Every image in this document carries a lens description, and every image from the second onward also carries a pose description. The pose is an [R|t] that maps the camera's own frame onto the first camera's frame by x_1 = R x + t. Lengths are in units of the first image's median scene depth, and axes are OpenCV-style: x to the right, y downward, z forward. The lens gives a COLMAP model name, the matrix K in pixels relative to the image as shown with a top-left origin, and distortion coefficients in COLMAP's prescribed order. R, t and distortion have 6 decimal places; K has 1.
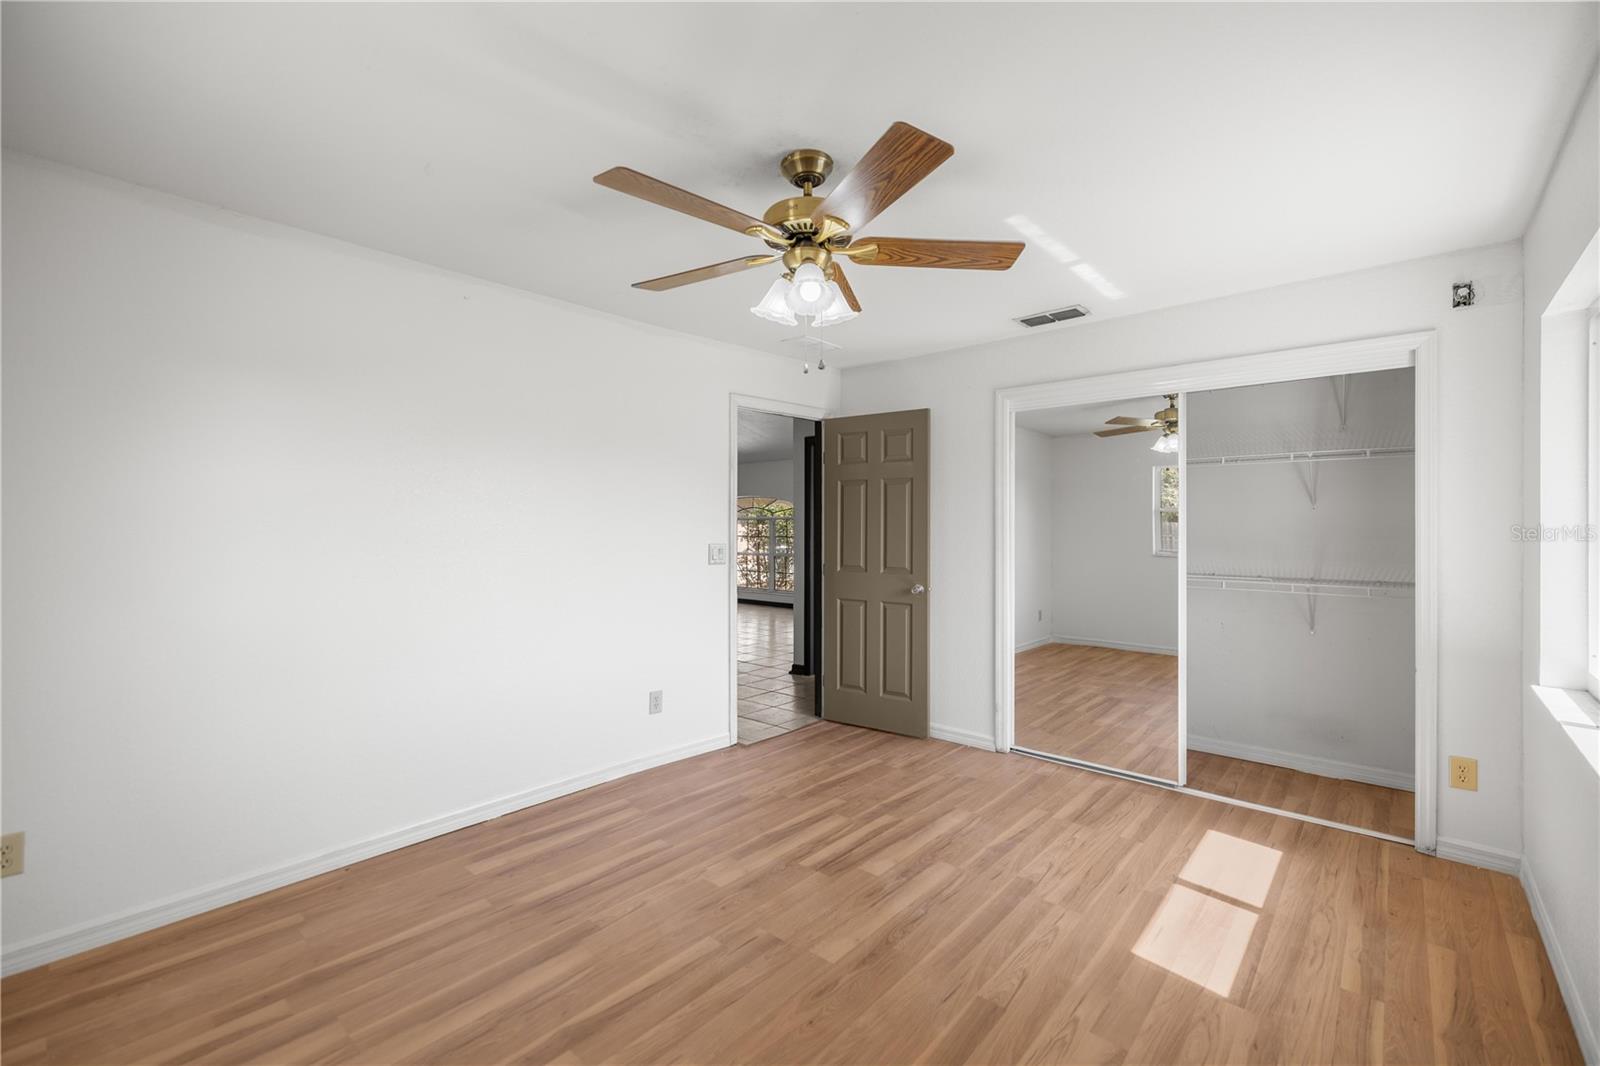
lens RADIAL K [[675.6, 0, 802.3], [0, 675.6, 528.6], [0, 0, 1]] dist [-0.001416, 0.000132]
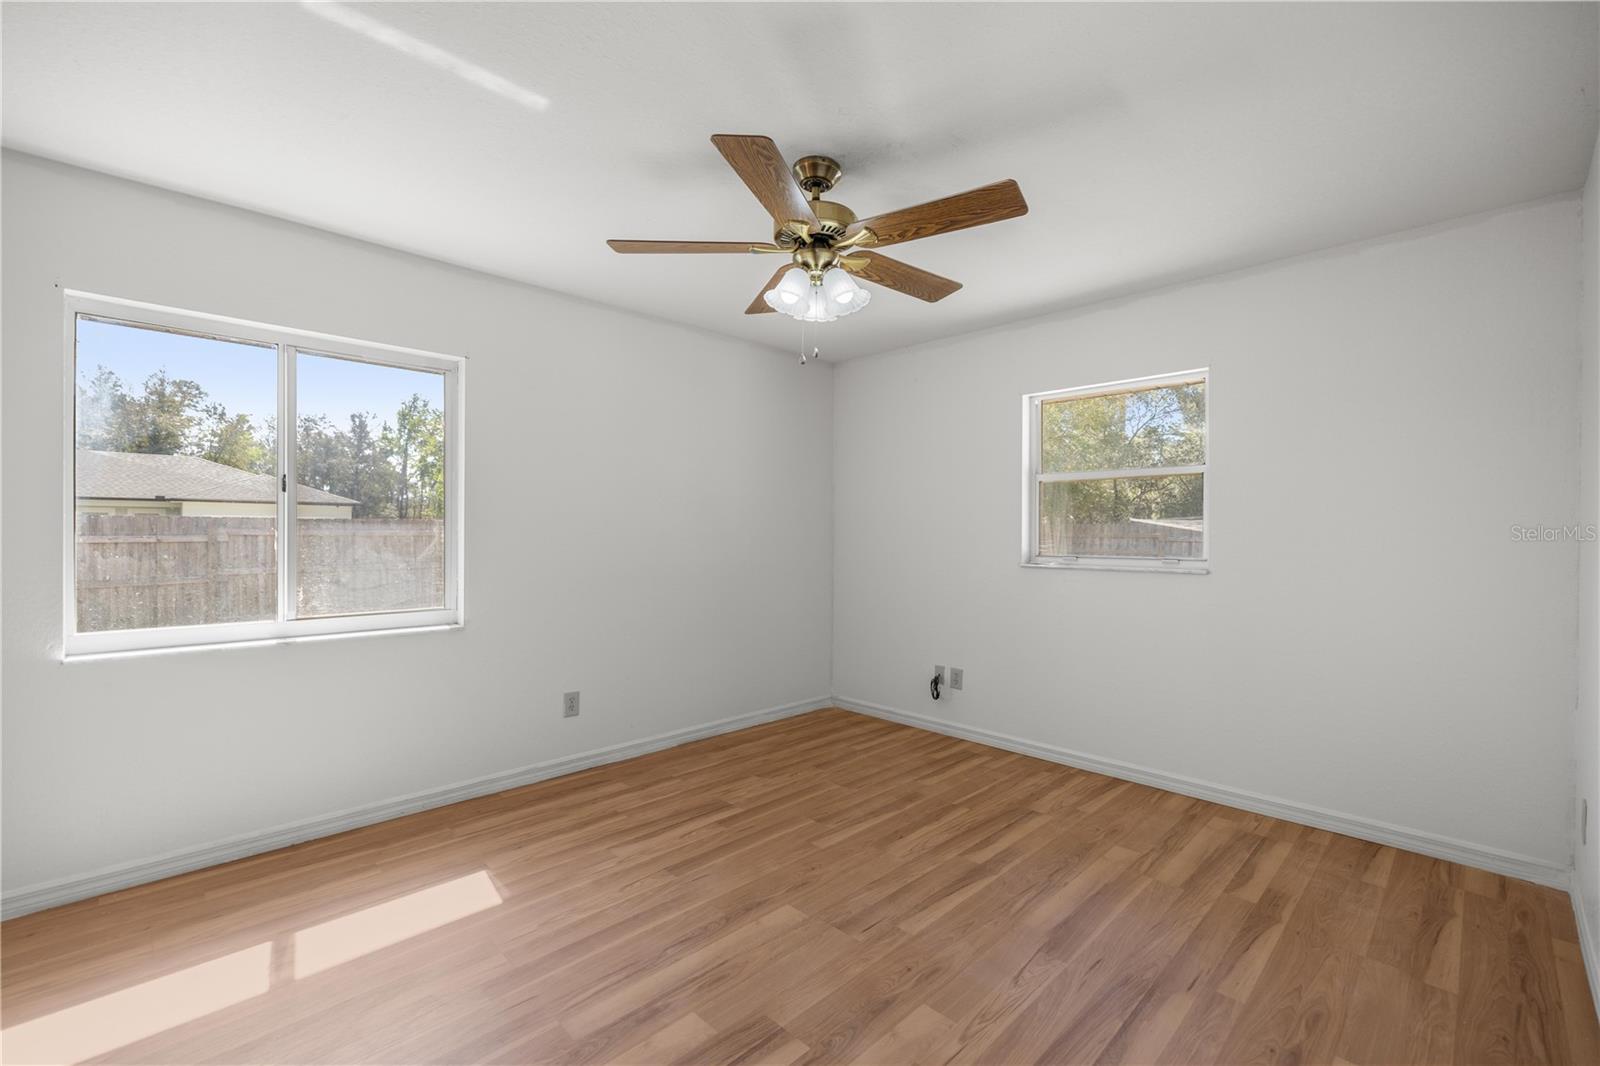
lens RADIAL K [[675.6, 0, 796.0], [0, 675.6, 534.2], [0, 0, 1]] dist [-0.001416, 0.000132]
pose [[-0.997009, -0.008570, 0.076813, -0.044325], [-0.008141, 0.999949, 0.005900, 0.044751], [-0.076860, 0.005257, -0.997028, 2.011698]]
